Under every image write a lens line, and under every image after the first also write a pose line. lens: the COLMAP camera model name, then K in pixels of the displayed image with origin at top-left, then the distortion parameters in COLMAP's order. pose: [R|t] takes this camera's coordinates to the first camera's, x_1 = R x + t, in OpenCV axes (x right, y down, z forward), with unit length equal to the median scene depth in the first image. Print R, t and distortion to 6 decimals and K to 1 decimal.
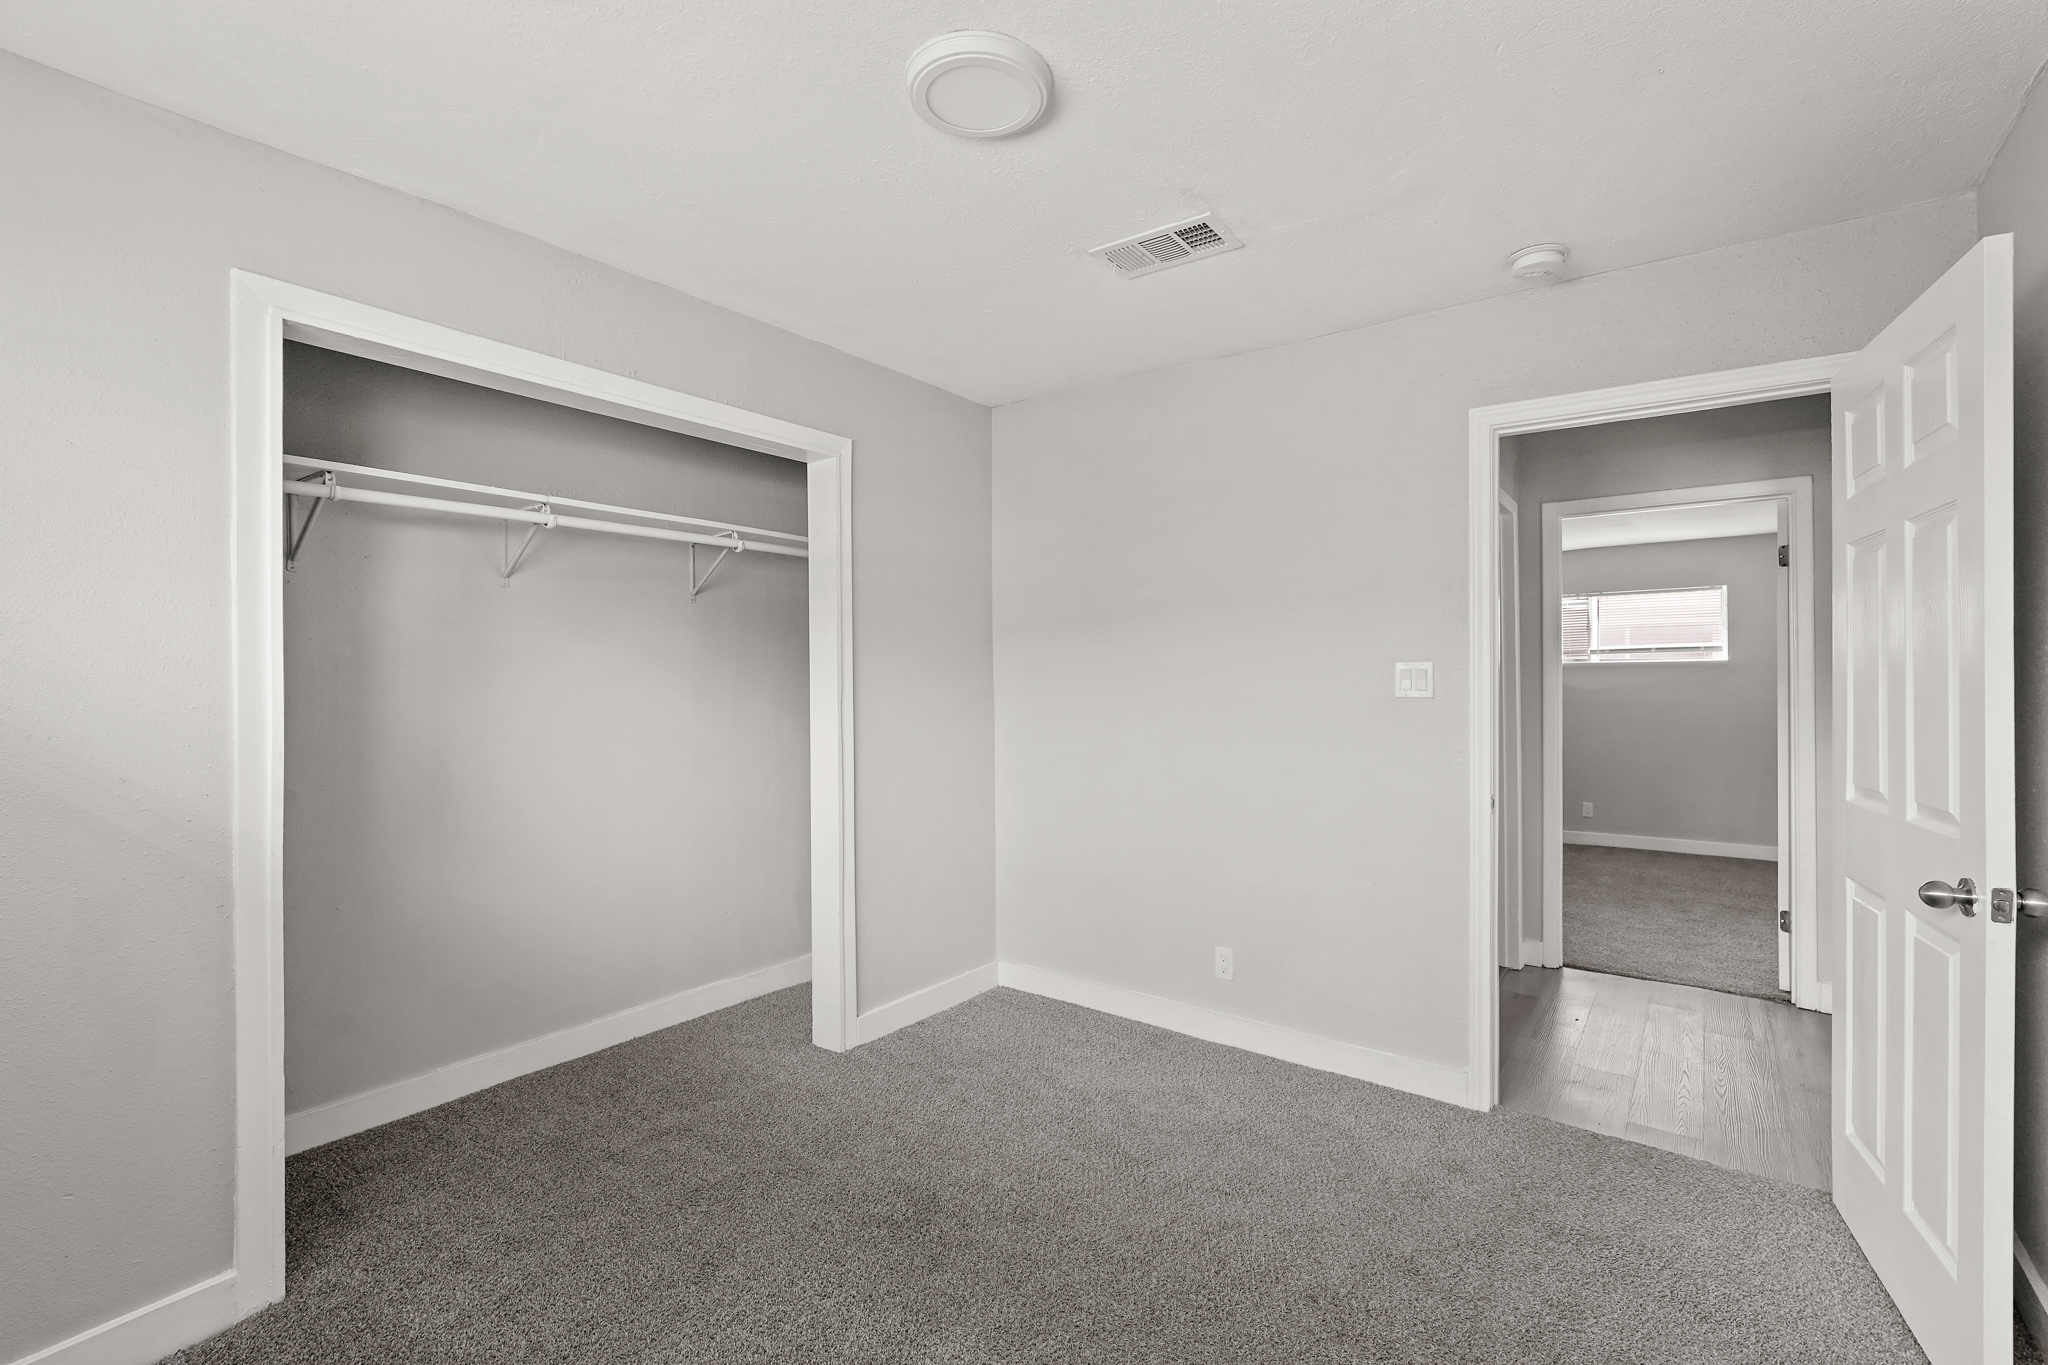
lens RADIAL K [[934.6, 0, 1030.4], [0, 934.6, 685.5], [0, 0, 1]] dist [0.003274, 0.000613]
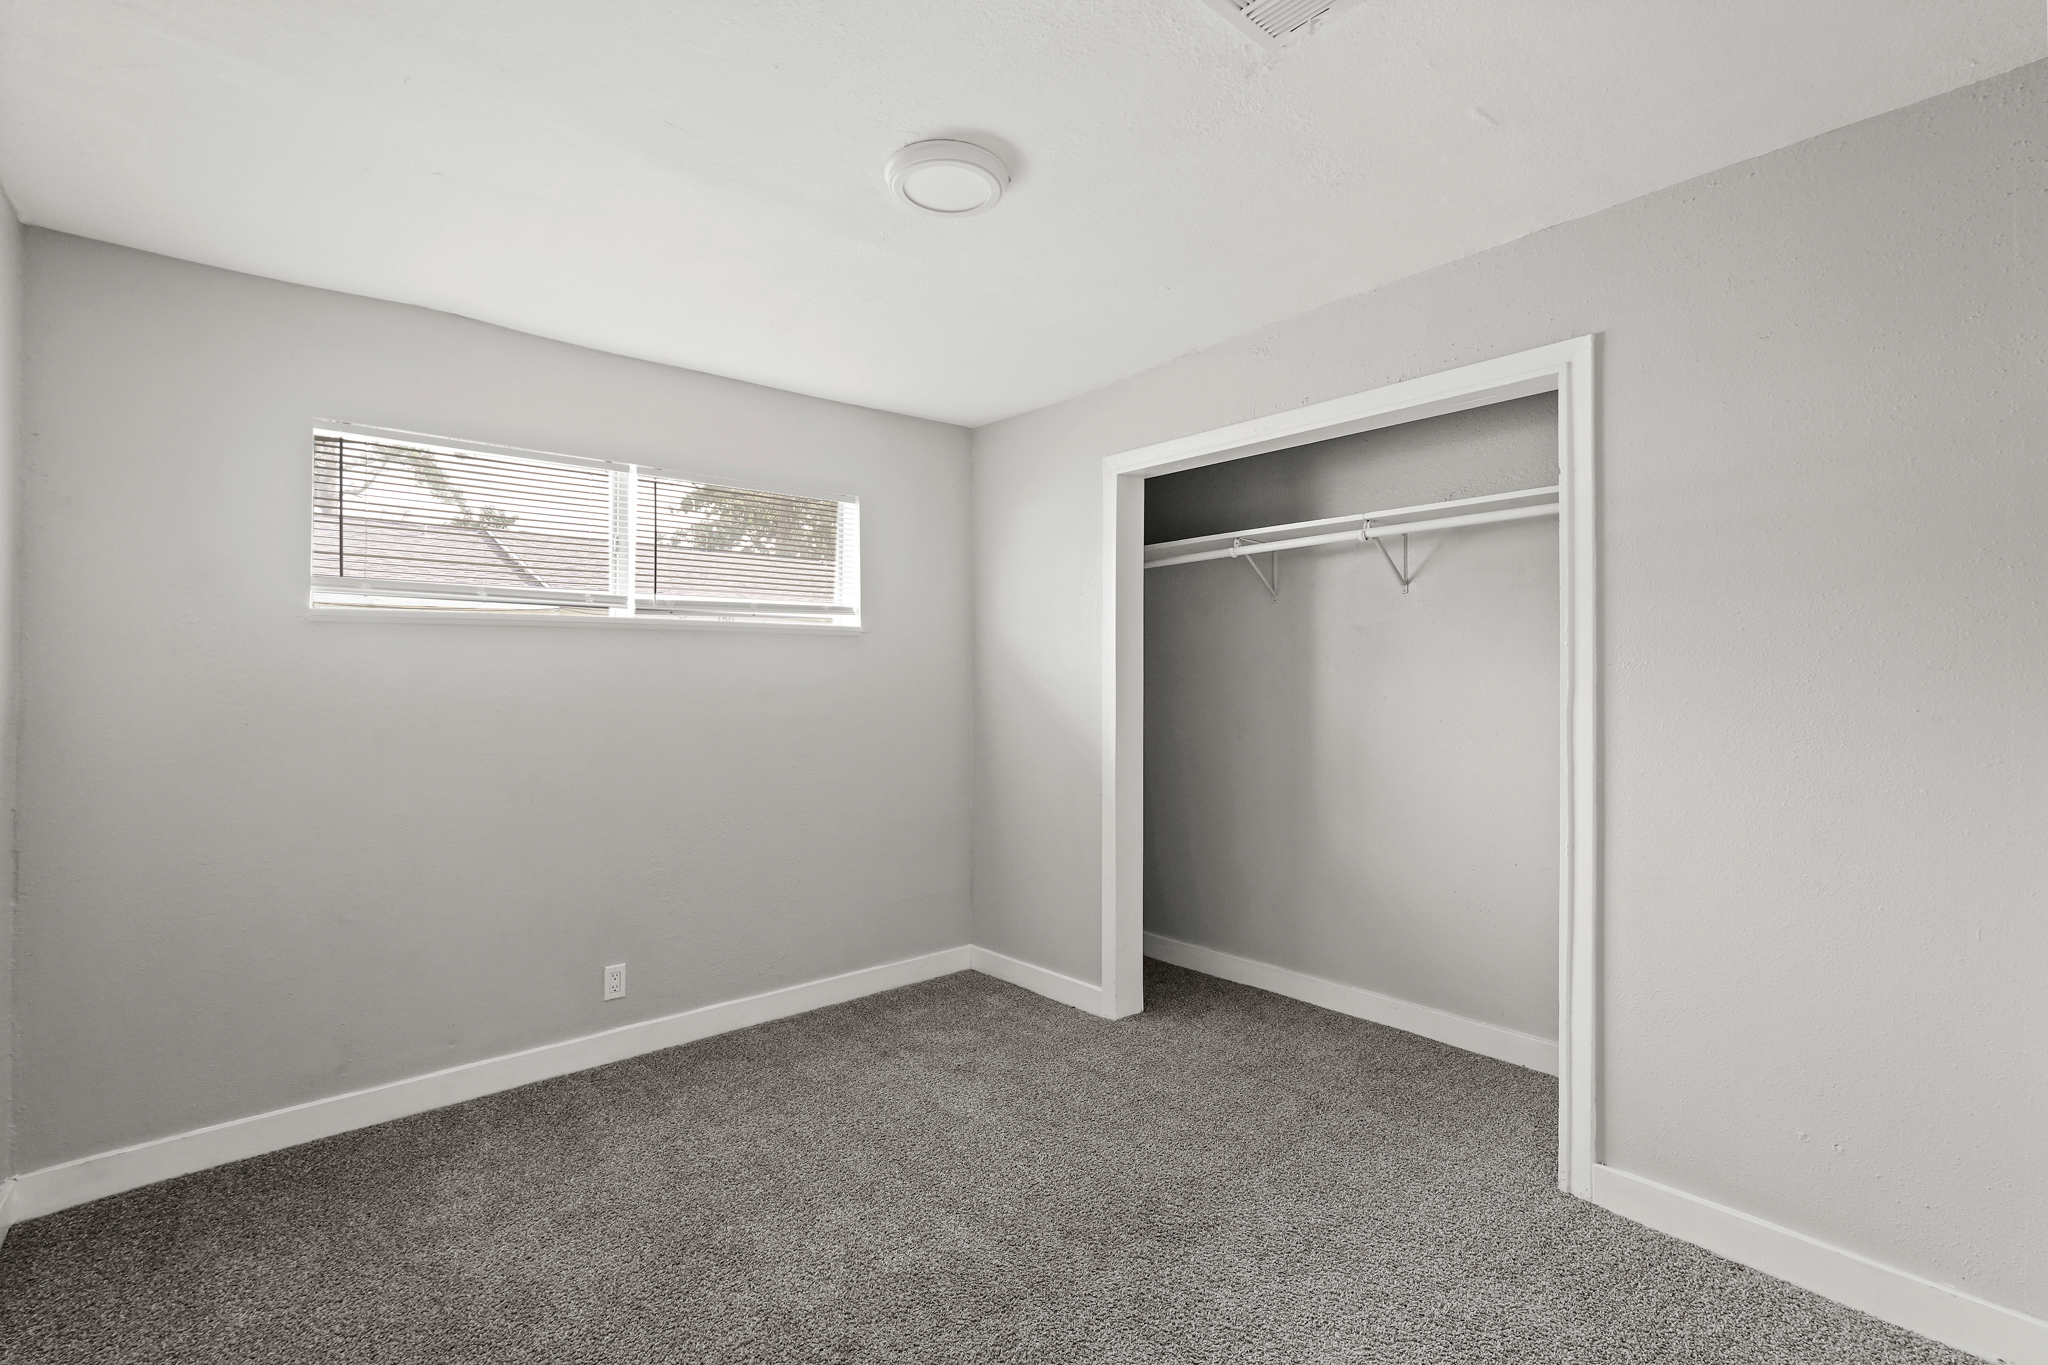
lens RADIAL K [[934.6, 0, 1027.7], [0, 934.6, 676.5], [0, 0, 1]] dist [0.003274, 0.000613]
pose [[-0.241053, 0.002497, -0.970509, 0.670082], [0.001756, 0.999996, 0.002137, -0.008222], [0.970510, -0.001189, -0.241057, 0.864050]]
